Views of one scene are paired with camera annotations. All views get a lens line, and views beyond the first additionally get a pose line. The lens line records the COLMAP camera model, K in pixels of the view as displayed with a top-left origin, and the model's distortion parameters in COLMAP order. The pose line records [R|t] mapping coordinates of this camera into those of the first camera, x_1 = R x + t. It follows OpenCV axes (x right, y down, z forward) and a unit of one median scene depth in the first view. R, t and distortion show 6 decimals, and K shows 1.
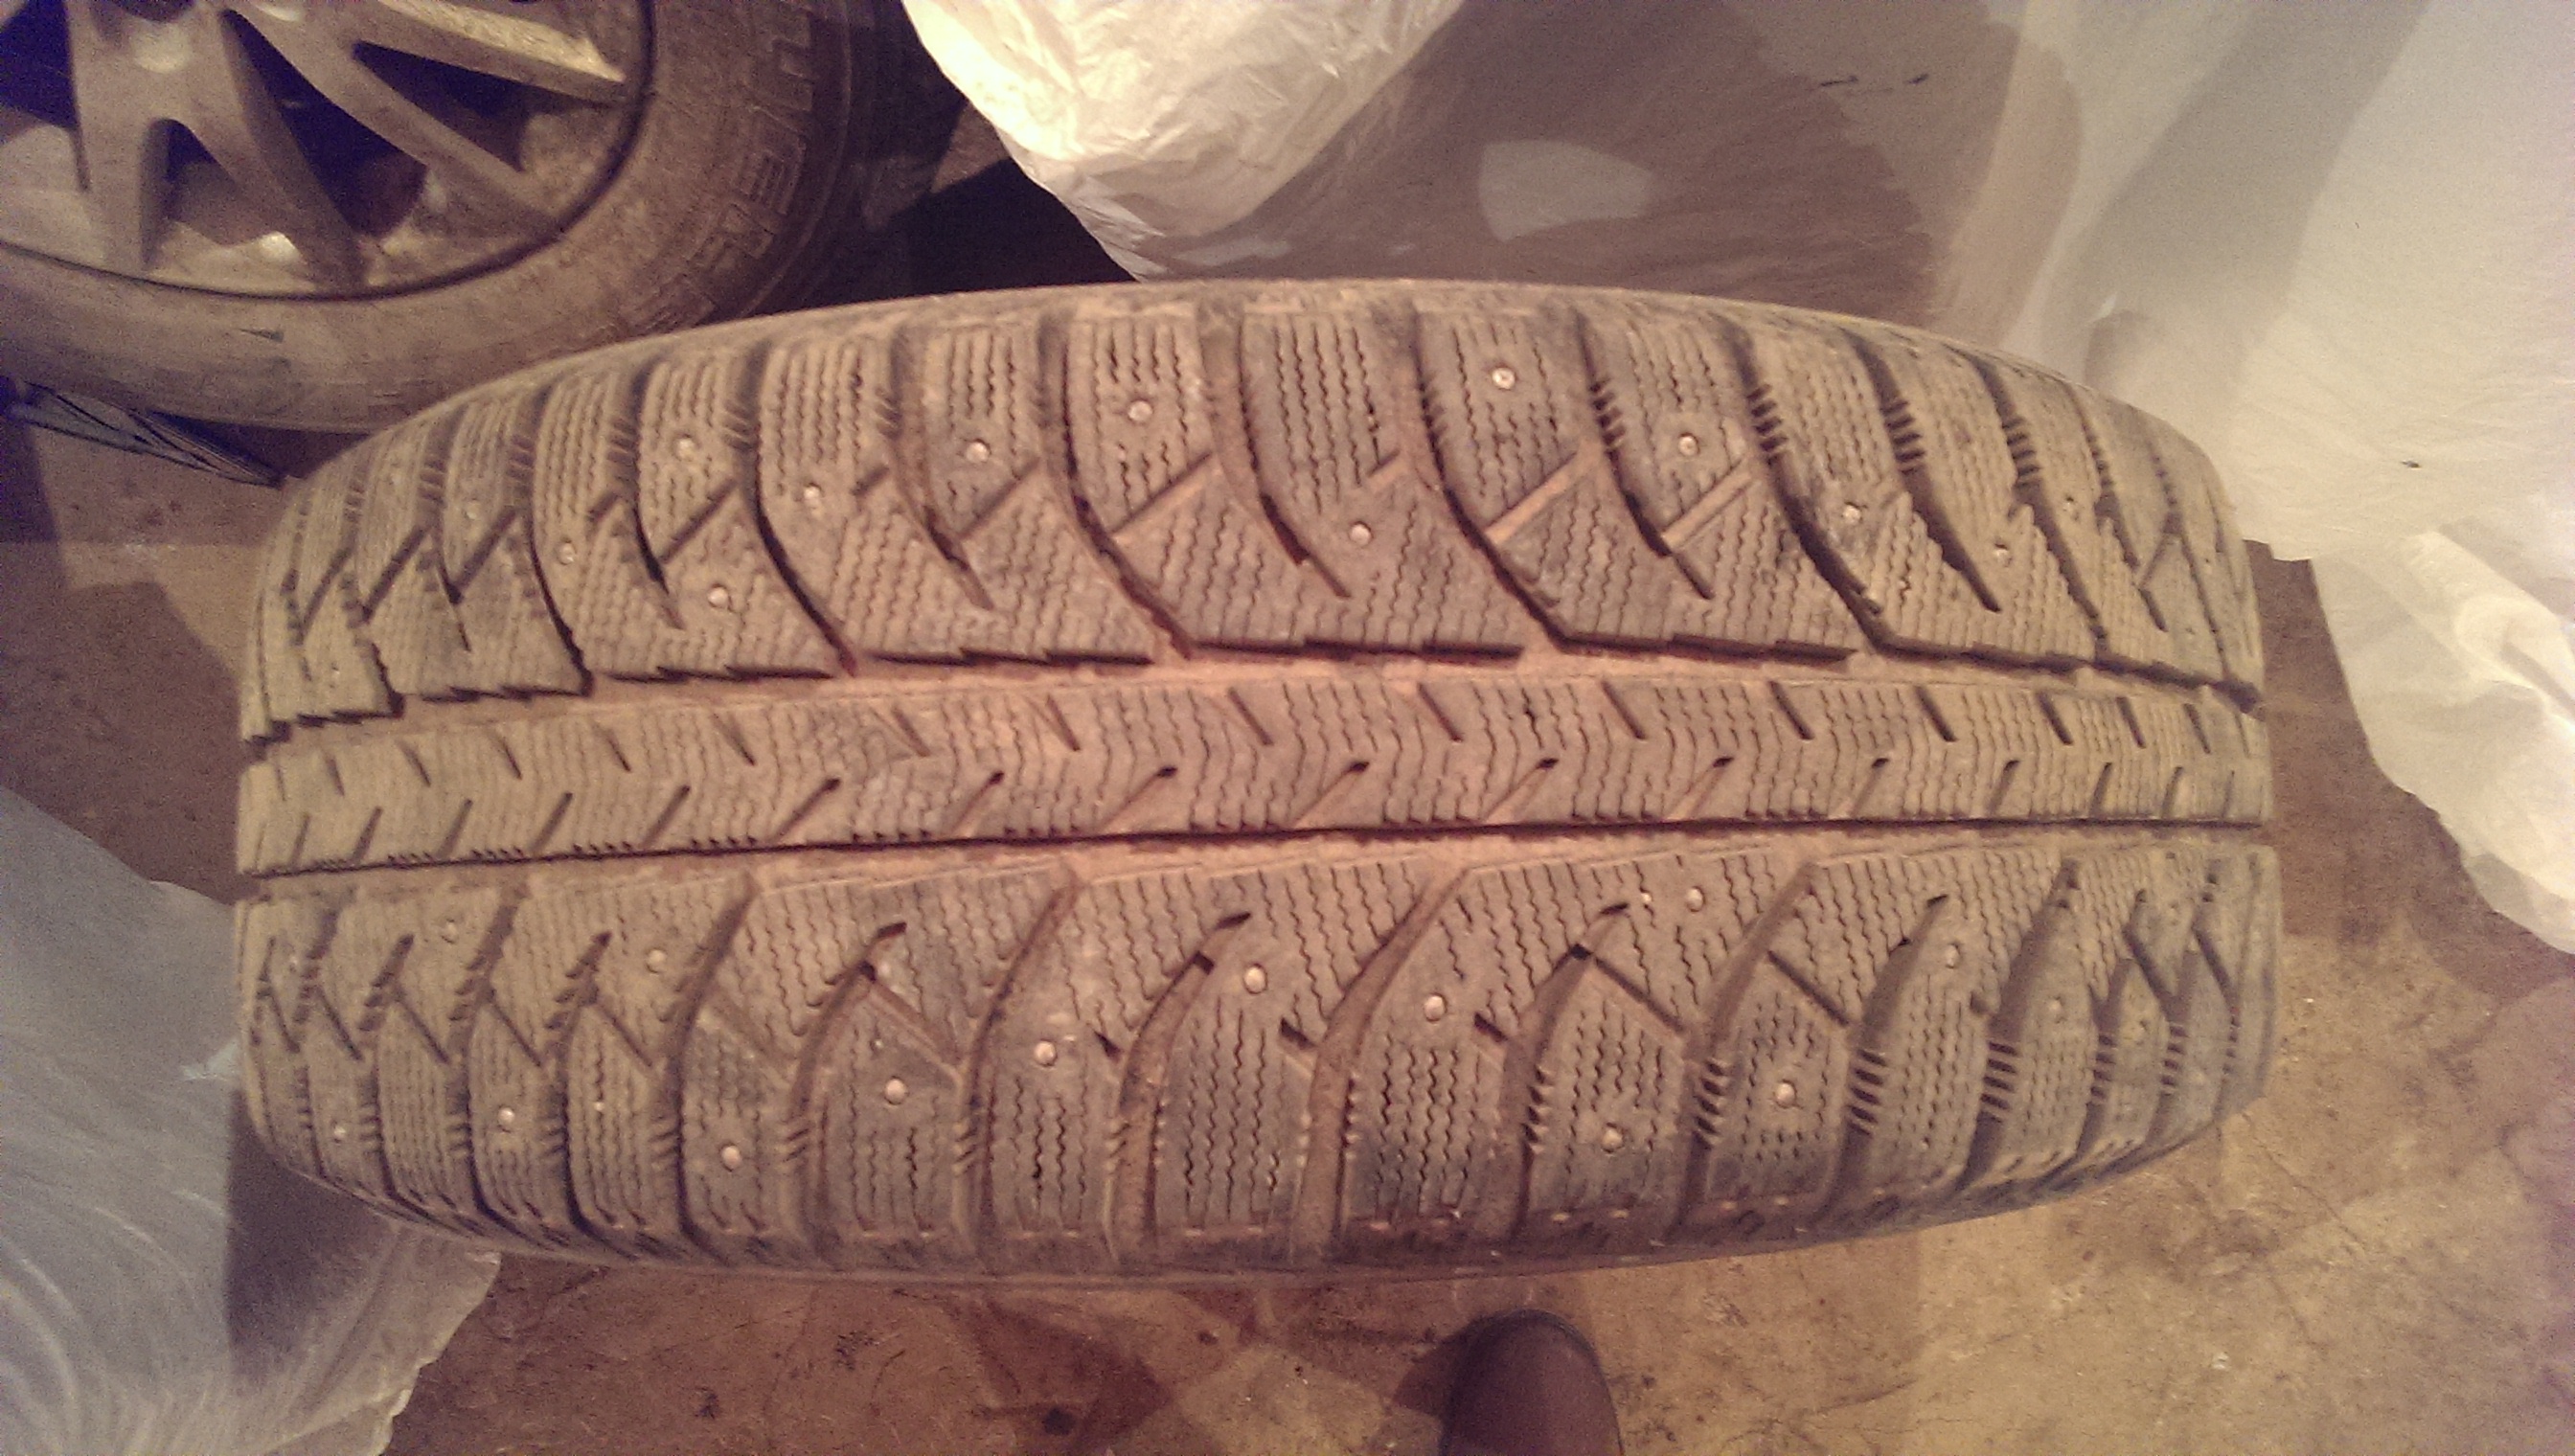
lens RADIAL K [[1862.2, 0, 1296.9], [0, 1862.2, 734.5], [0, 0, 1]] dist [0.032931, -0.029816]
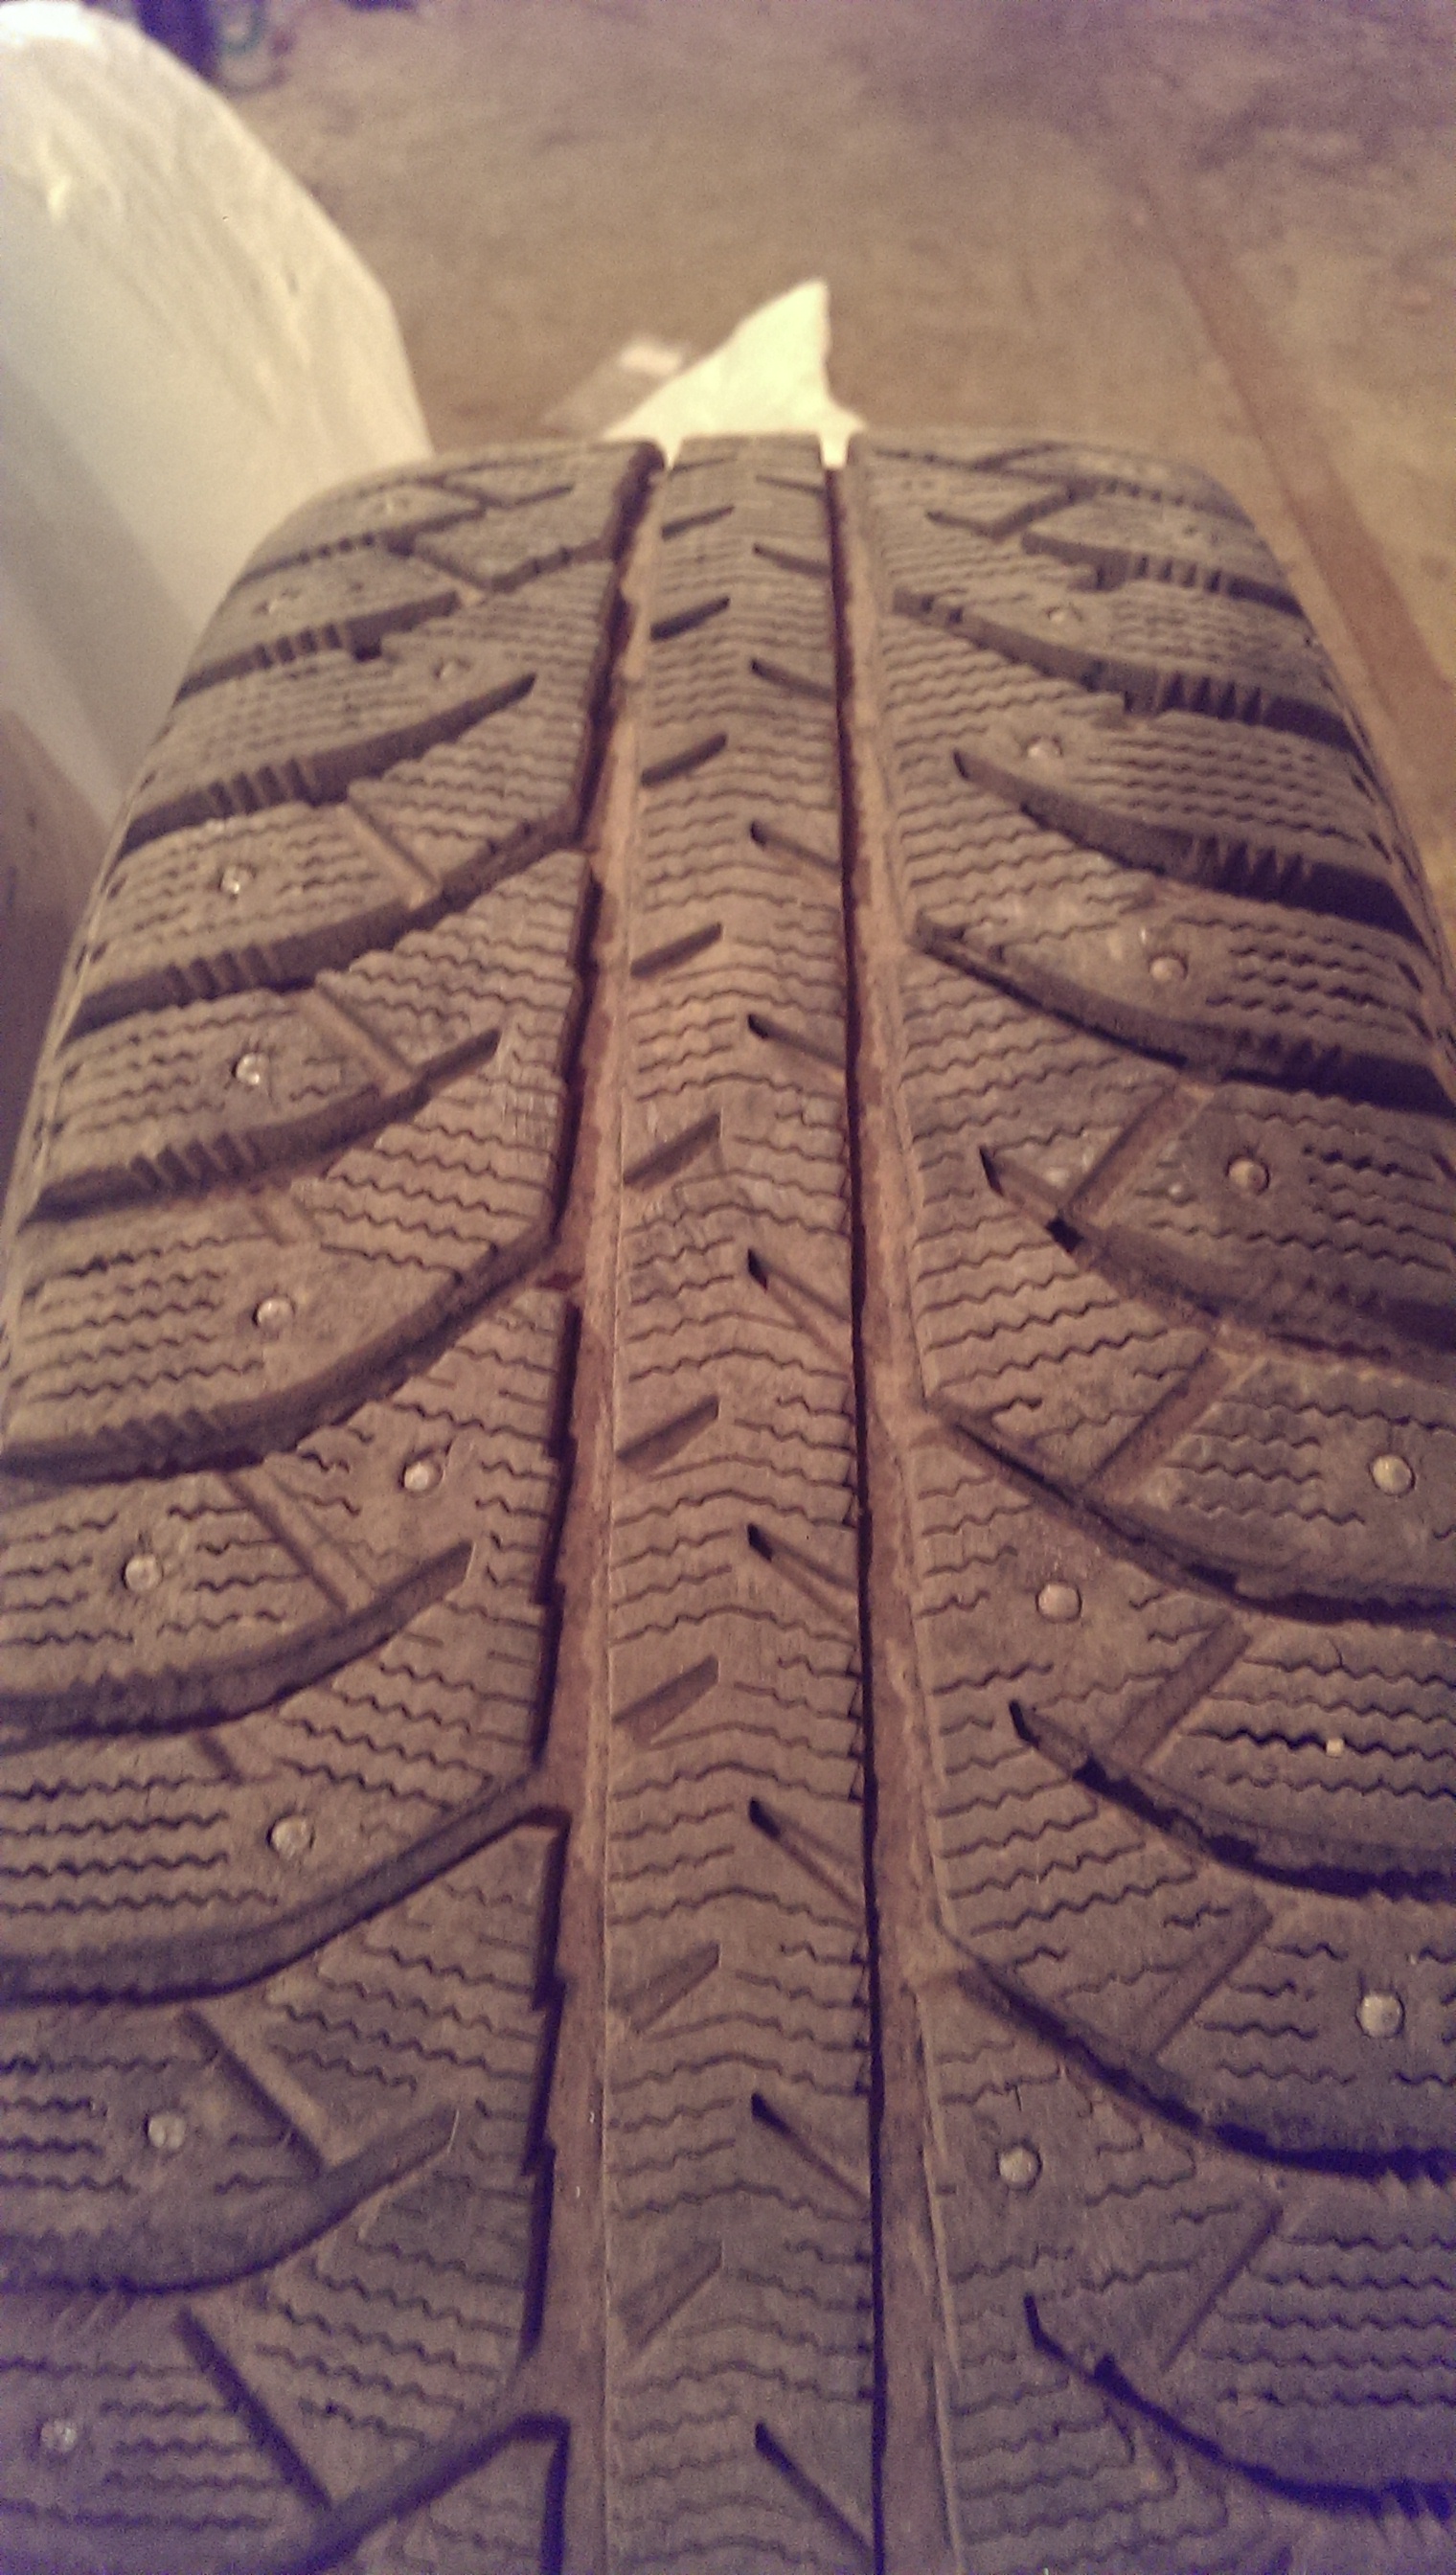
lens RADIAL K [[1862.2, 0, 722.5], [0, 1862.2, 1288.8], [0, 0, 1]] dist [0.032931, -0.029816]
pose [[0.040892, -0.818079, 0.573651, -0.610880], [0.997380, 0.067715, 0.025470, 0.000618], [-0.059682, 0.571106, 0.818704, 0.512254]]
